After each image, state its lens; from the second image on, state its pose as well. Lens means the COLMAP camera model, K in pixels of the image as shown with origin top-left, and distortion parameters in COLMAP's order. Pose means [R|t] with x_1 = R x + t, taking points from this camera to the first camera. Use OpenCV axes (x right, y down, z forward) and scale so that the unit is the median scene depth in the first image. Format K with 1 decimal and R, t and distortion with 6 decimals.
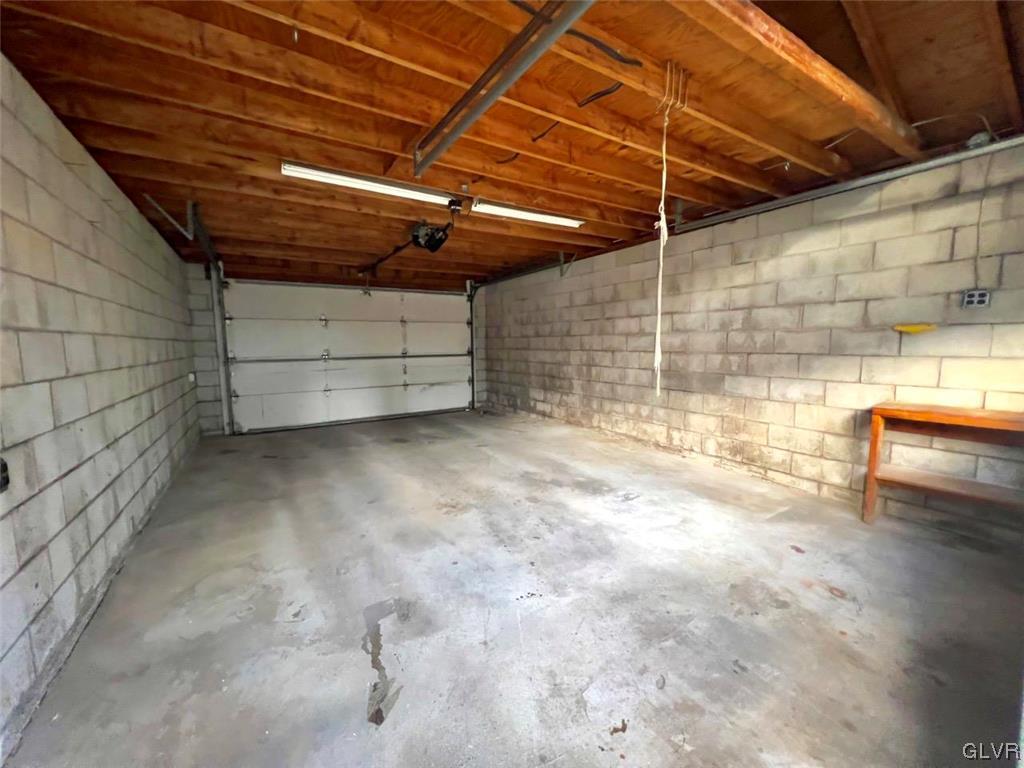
lens RADIAL K [[411.0, 0, 512.0], [0, 411.0, 387.5], [0, 0, 1]] dist [-0.000962, -0.000071]
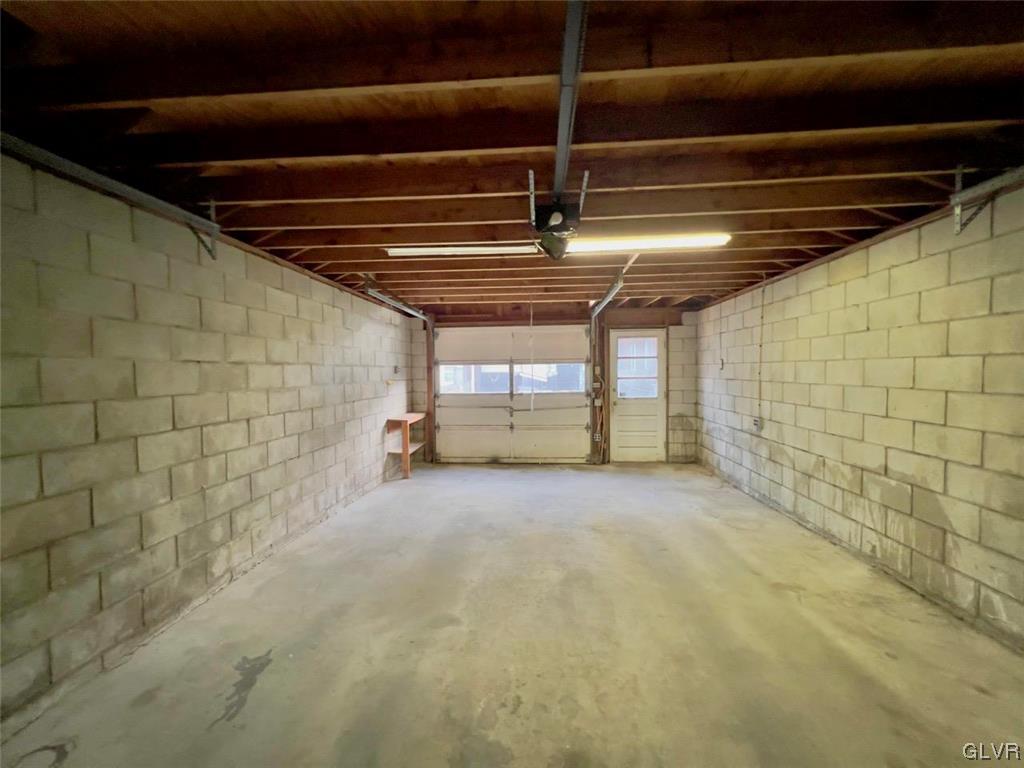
lens RADIAL K [[411.0, 0, 512.2], [0, 411.0, 385.9], [0, 0, 1]] dist [-0.000962, -0.000071]
pose [[-0.809296, -0.005084, 0.587379, -0.403518], [0.078571, 0.990040, 0.116824, -0.174924], [-0.582122, 0.140696, -0.800836, 1.255356]]
